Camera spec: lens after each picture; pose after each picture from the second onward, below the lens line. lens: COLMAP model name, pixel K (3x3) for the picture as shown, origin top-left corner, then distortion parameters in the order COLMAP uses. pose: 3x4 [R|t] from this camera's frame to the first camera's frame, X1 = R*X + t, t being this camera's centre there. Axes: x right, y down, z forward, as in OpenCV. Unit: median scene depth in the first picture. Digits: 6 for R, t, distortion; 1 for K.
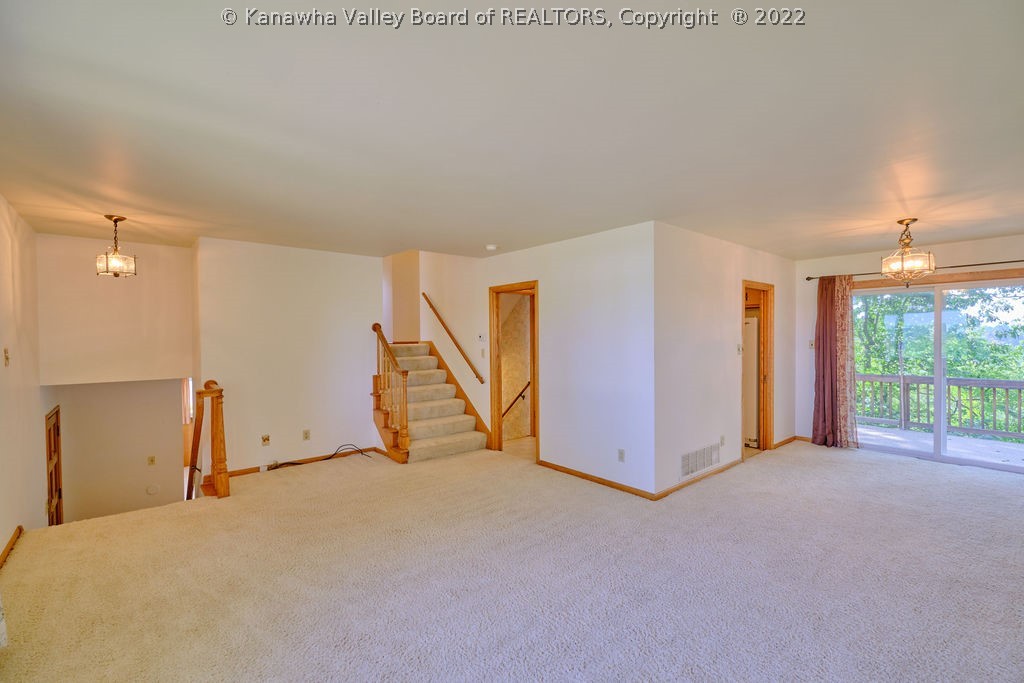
lens RADIAL K [[450.5, 0, 512.0], [0, 450.5, 341.5], [0, 0, 1]] dist [0.000437, -0.006112]
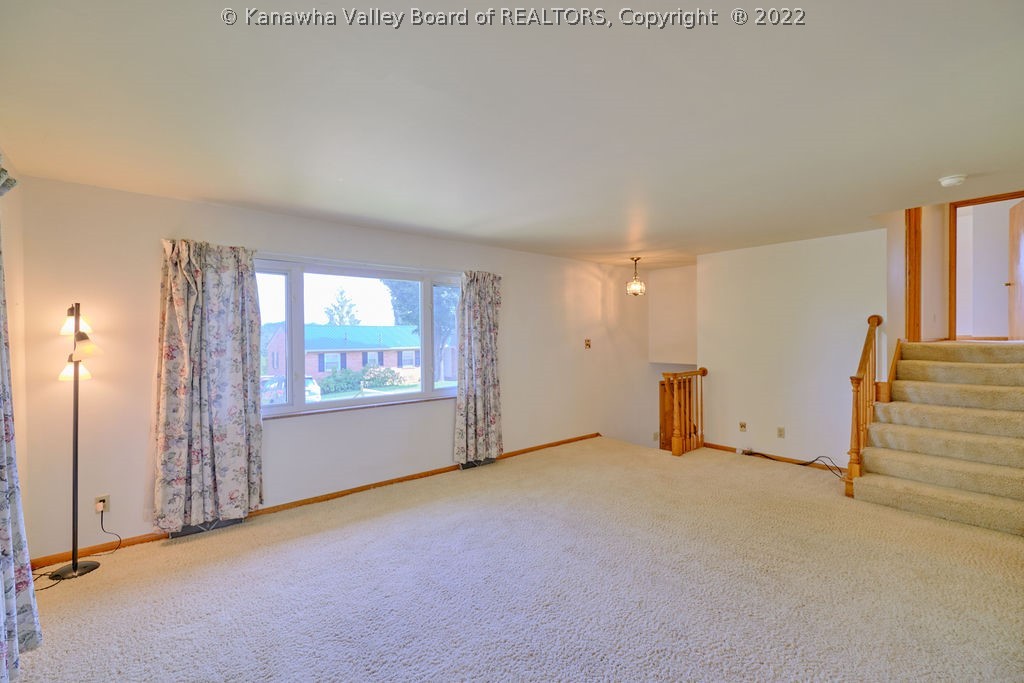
lens RADIAL K [[450.5, 0, 512.0], [0, 450.5, 341.5], [0, 0, 1]] dist [0.000437, -0.006112]
pose [[-0.010444, 0.019982, -0.999746, 0.557322], [-0.002983, 0.999795, 0.020014, -0.009941], [0.999941, 0.003192, -0.010383, 0.445372]]
